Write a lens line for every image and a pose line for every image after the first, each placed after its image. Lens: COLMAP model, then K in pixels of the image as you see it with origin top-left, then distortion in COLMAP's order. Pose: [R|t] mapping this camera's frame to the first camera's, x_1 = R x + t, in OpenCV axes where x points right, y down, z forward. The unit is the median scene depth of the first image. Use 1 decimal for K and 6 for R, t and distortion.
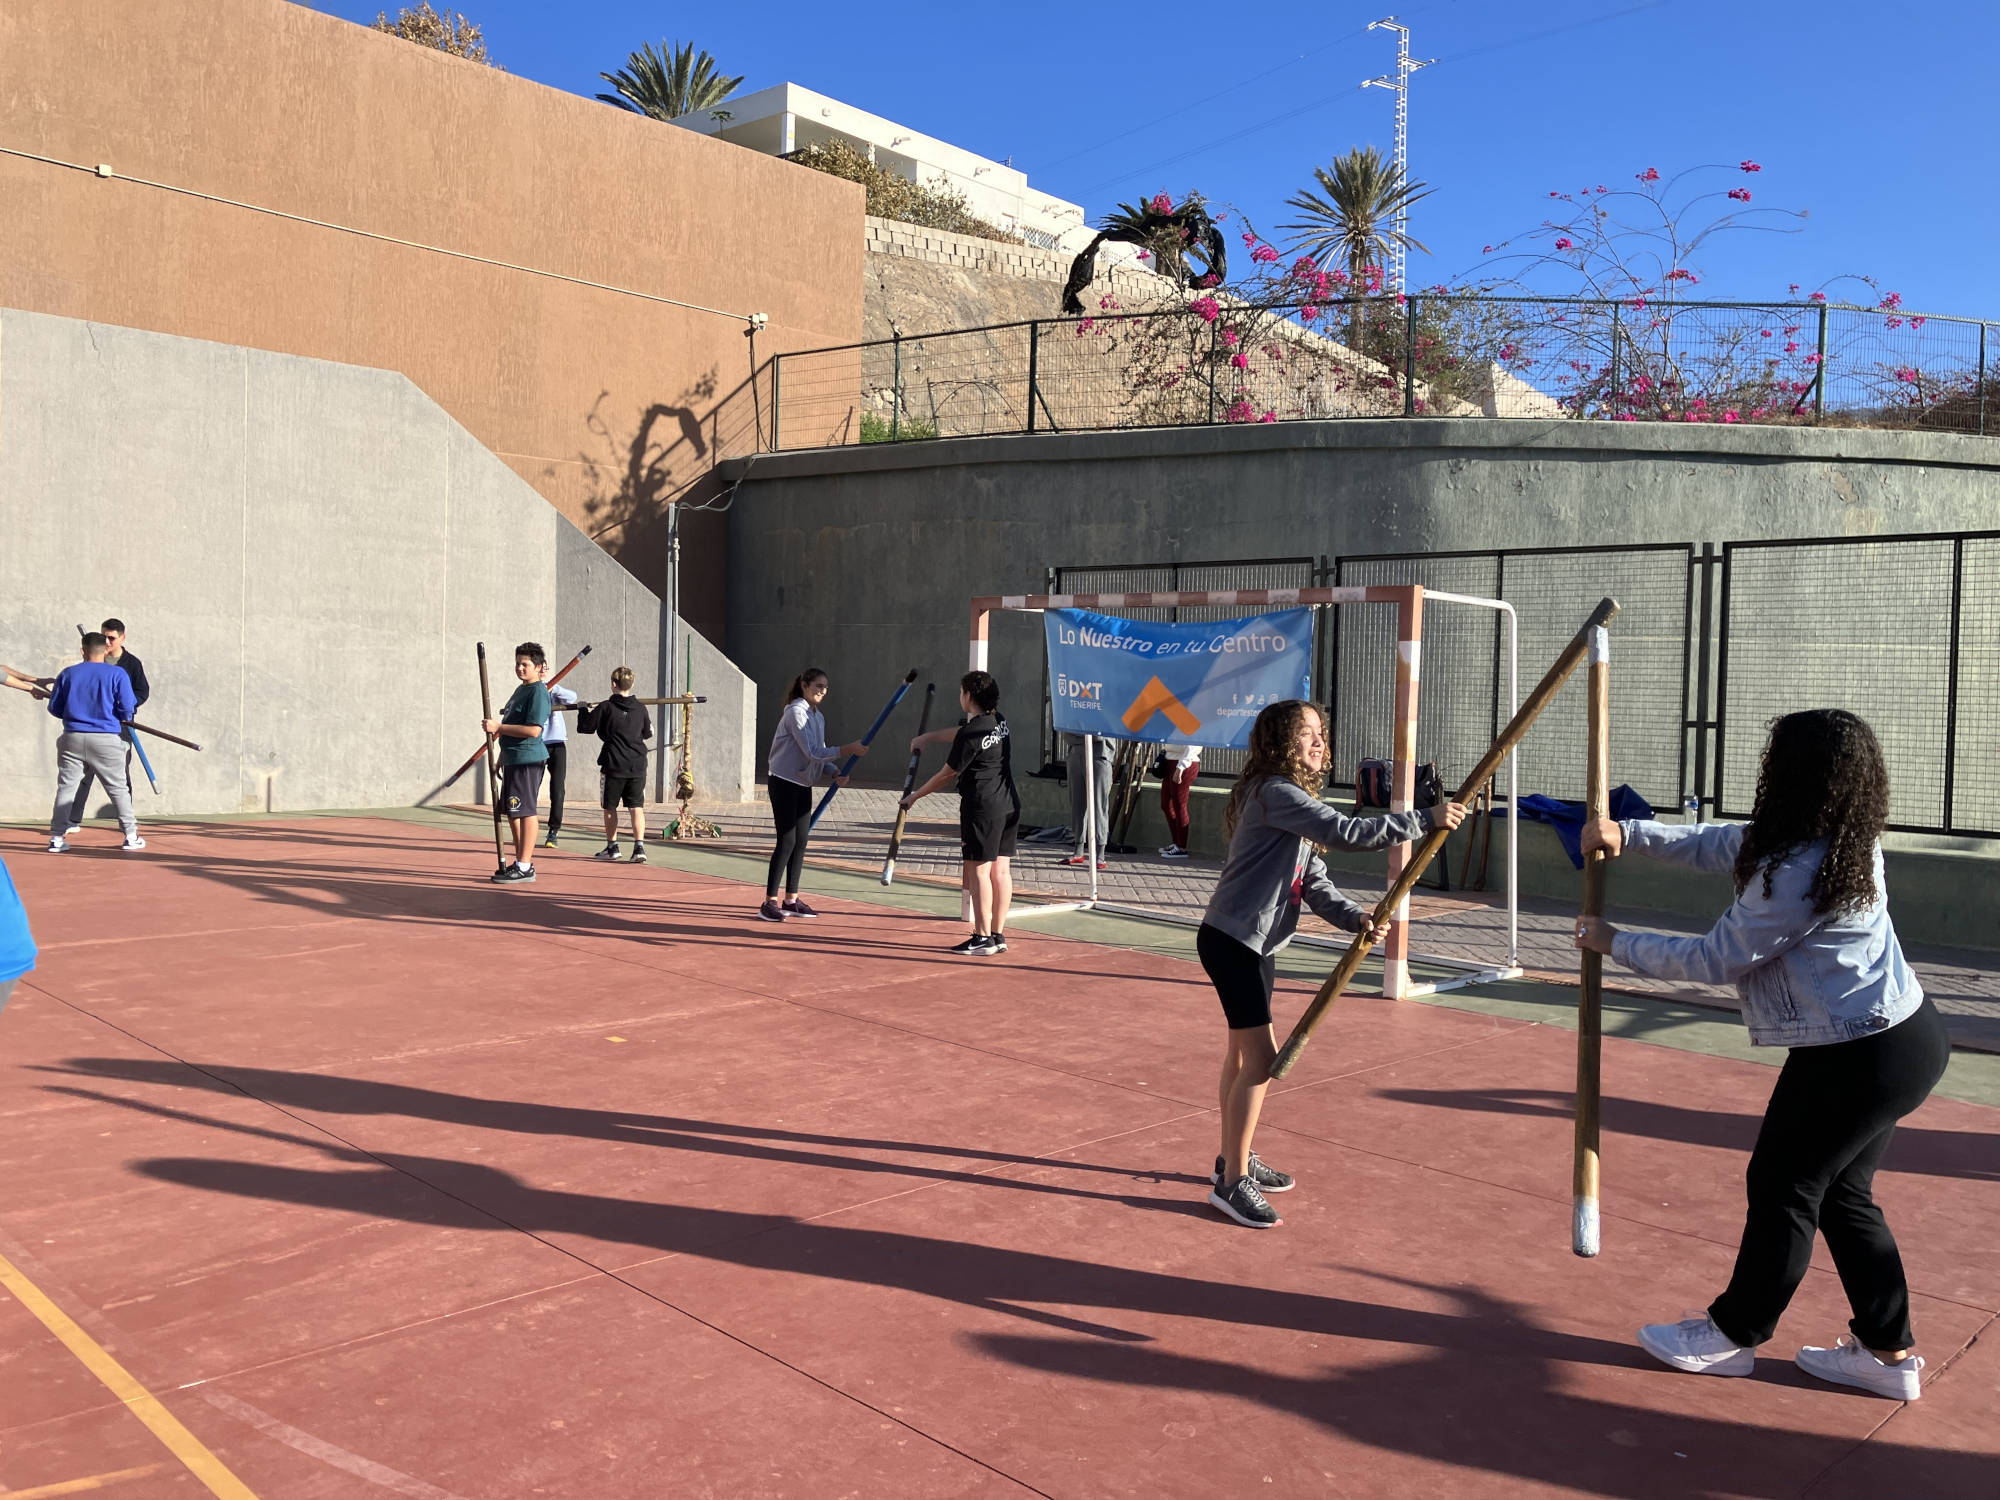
lens RADIAL K [[1626.1, 0, 1022.2], [0, 1626.1, 726.3], [0, 0, 1]] dist [0.053625, -0.072985]
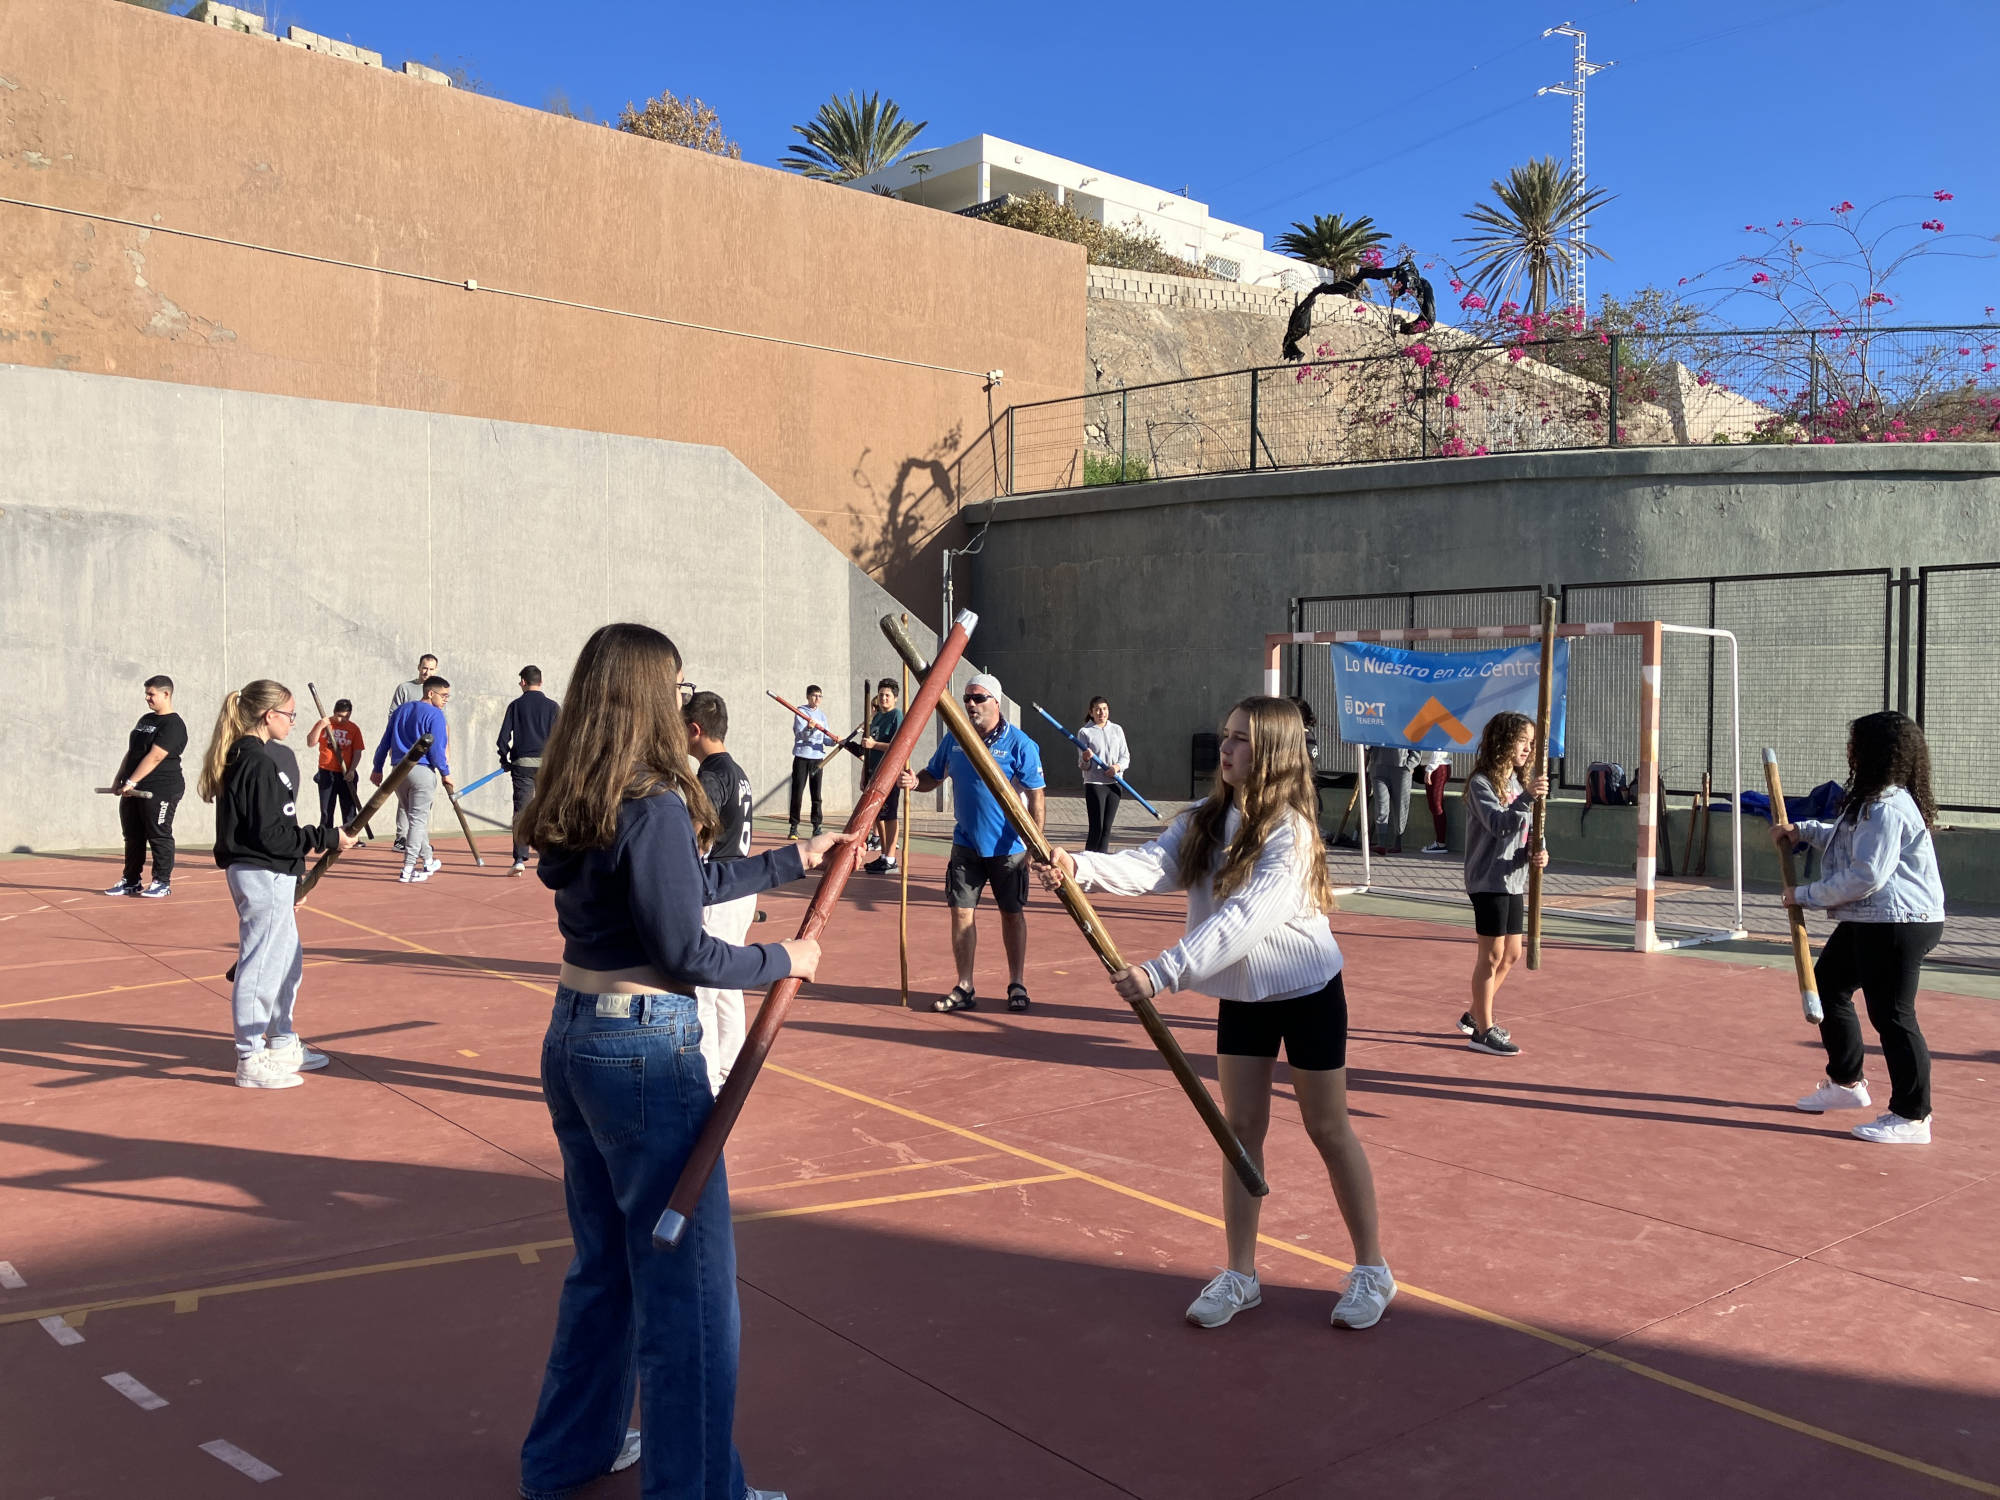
lens RADIAL K [[1637.3, 0, 1000.0], [0, 1637.3, 750.0], [0, 0, 1]] dist [0.007163, 0.003807]
pose [[0.993575, -0.016964, -0.111897, -0.049502], [0.017486, 0.999840, 0.003680, -0.000383], [0.111817, -0.005613, 0.993713, -0.125352]]
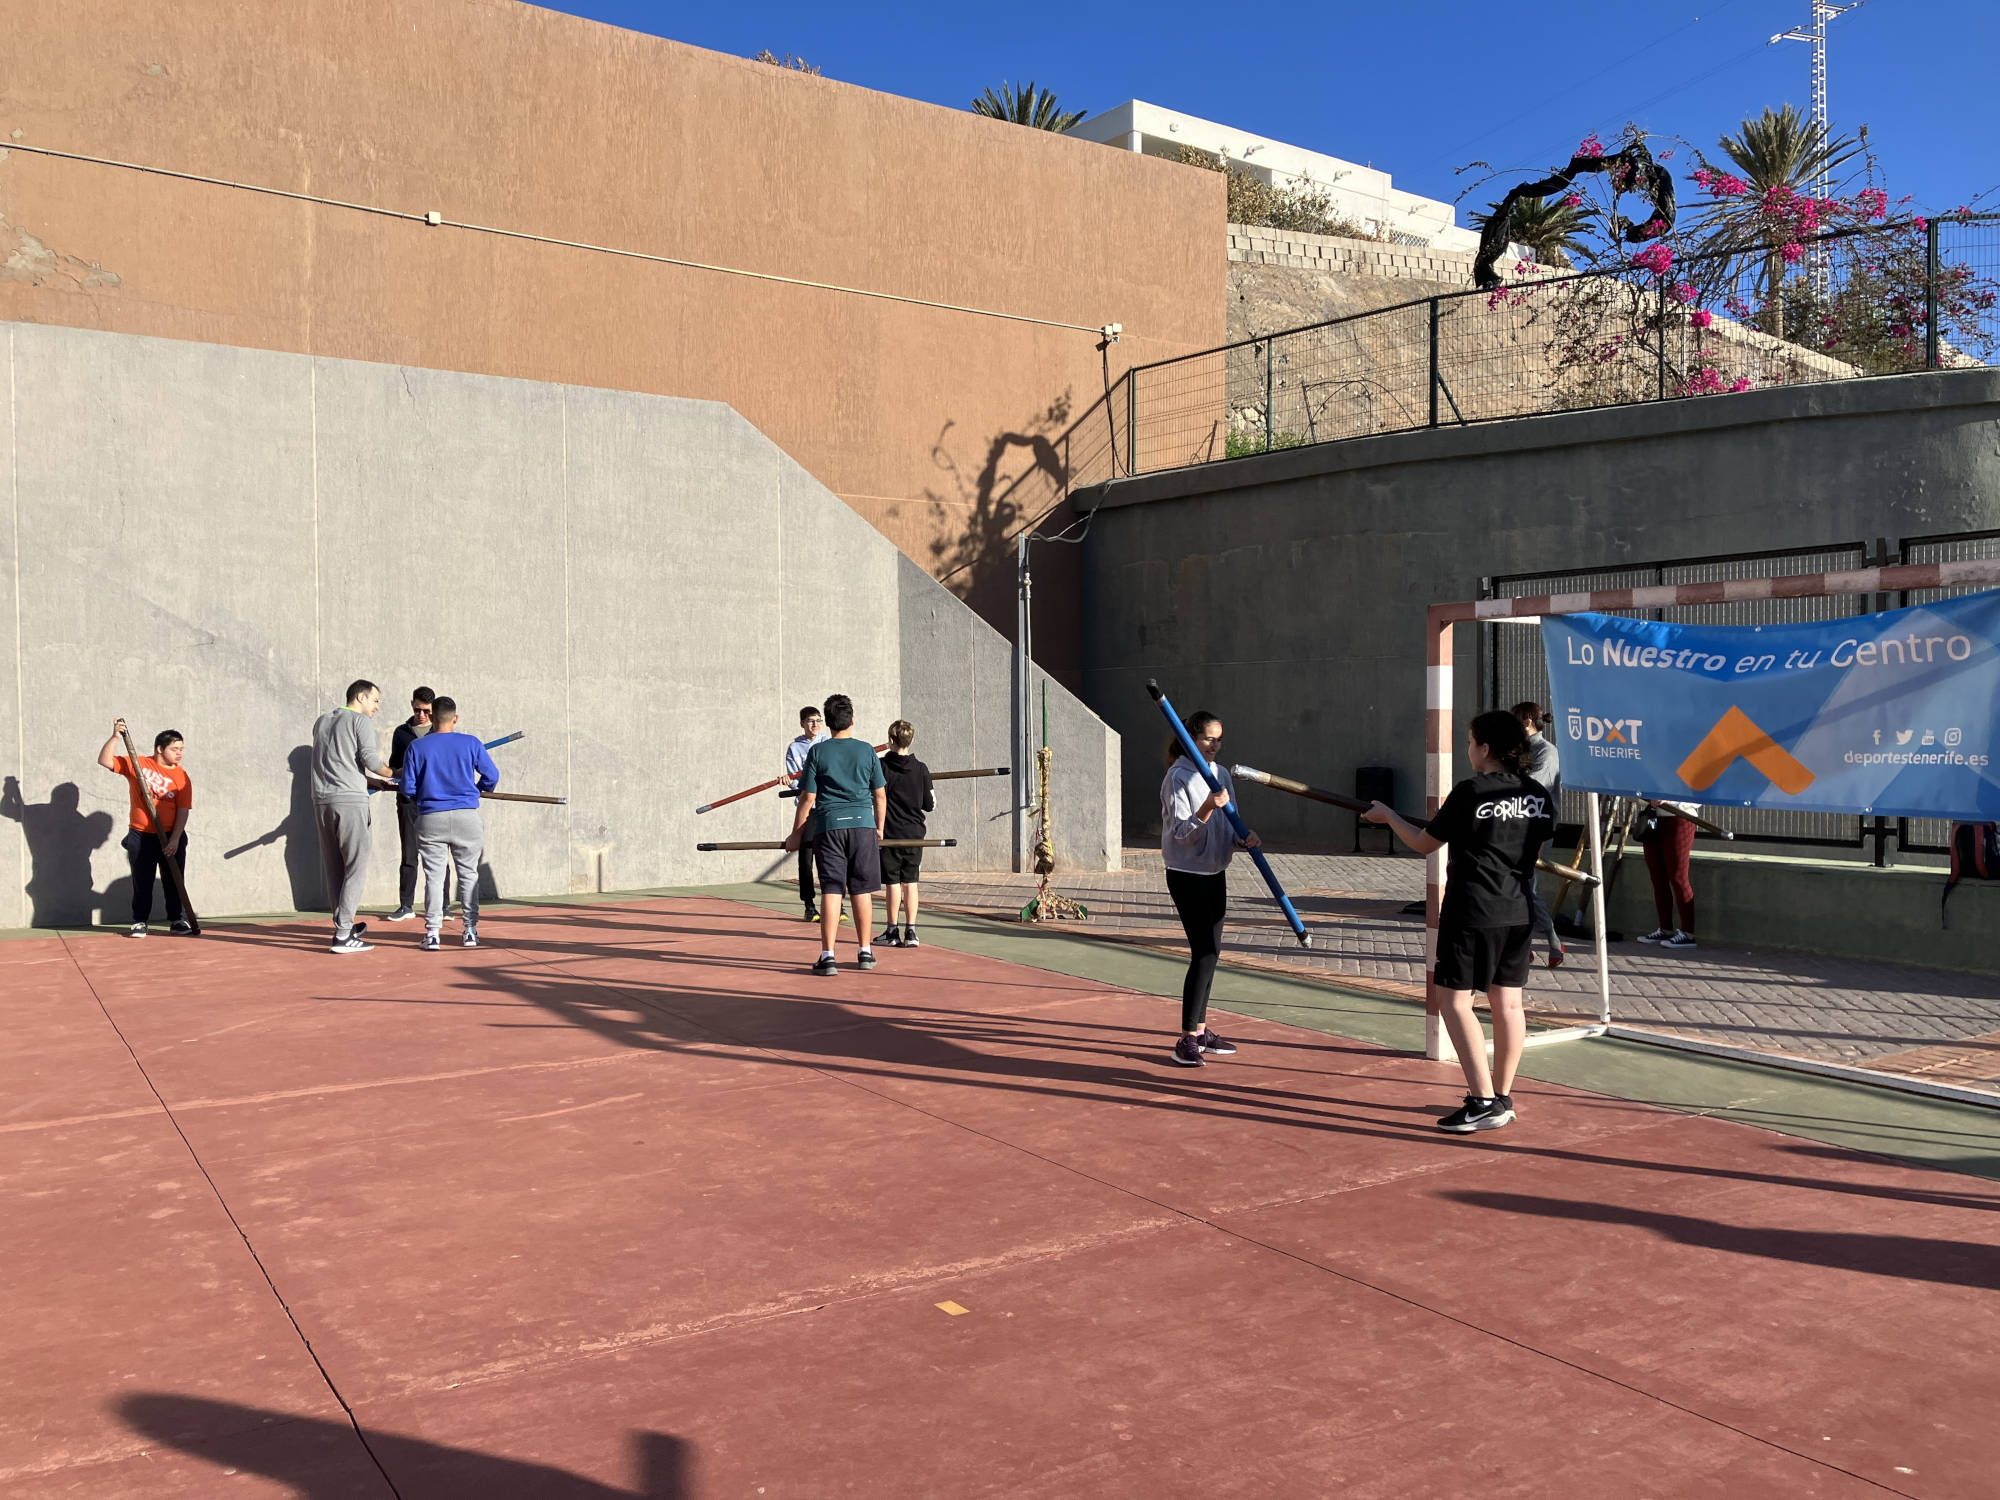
lens RADIAL K [[1650.2, 0, 1015.2], [0, 1650.2, 754.9], [0, 0, 1]] dist [0.010452, -0.005220]
pose [[0.975515, -0.027991, -0.218146, -0.027222], [0.025452, 0.999572, -0.014442, -0.004195], [0.218457, 0.008536, 0.975809, 0.130661]]
